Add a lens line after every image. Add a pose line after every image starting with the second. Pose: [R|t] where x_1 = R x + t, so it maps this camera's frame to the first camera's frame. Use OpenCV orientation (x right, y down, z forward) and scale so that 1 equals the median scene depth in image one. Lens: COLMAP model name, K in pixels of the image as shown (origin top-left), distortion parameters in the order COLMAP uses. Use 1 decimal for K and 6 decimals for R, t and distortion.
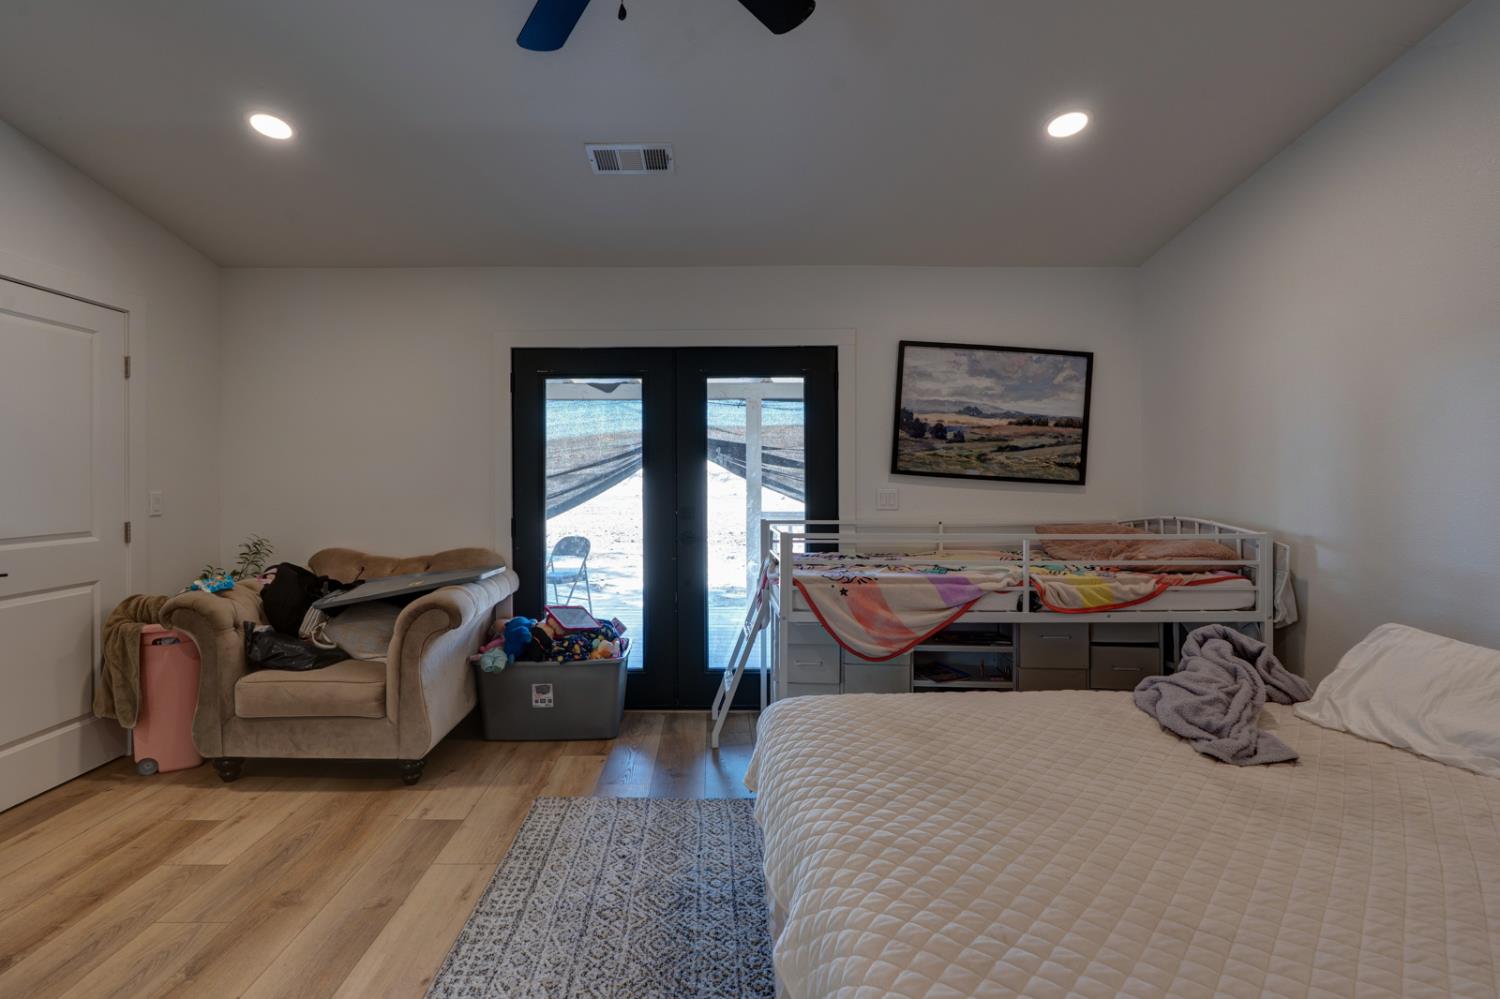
lens RADIAL K [[696.6, 0, 702.2], [0, 696.6, 482.2], [0, 0, 1]] dist [-0.007457, 0.004048]
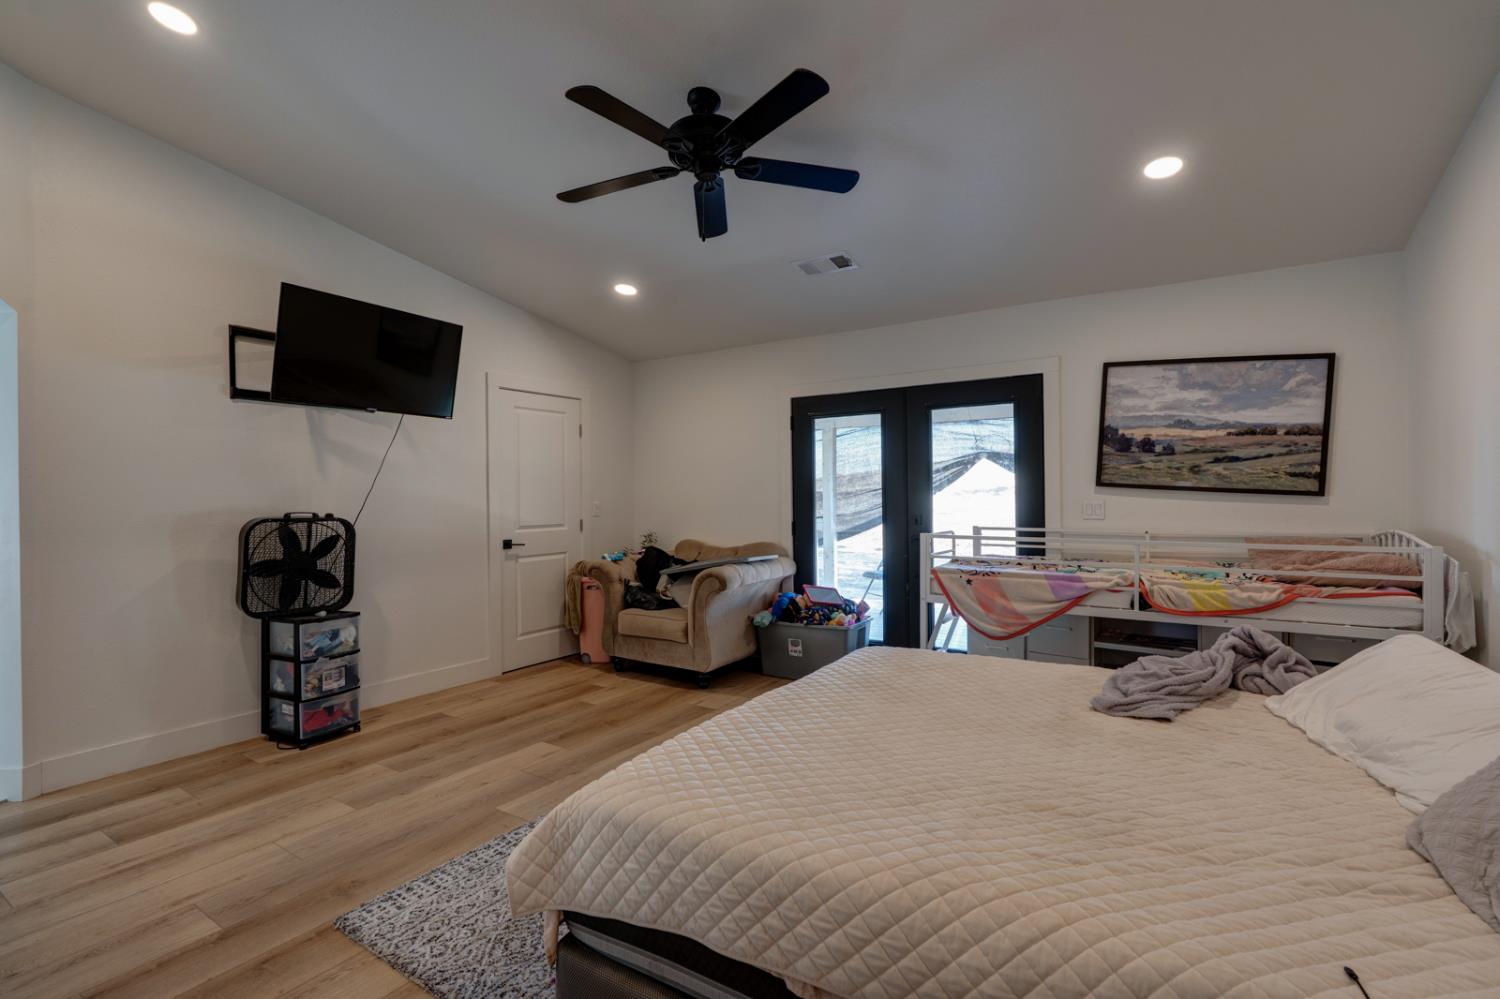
lens RADIAL K [[696.6, 0, 762.9], [0, 696.6, 496.5], [0, 0, 1]] dist [-0.007457, 0.004048]
pose [[0.842466, -0.003656, -0.538738, 0.506193], [0.004936, 0.999987, 0.000934, 0.000397], [0.538727, -0.003446, 0.842473, -0.232361]]
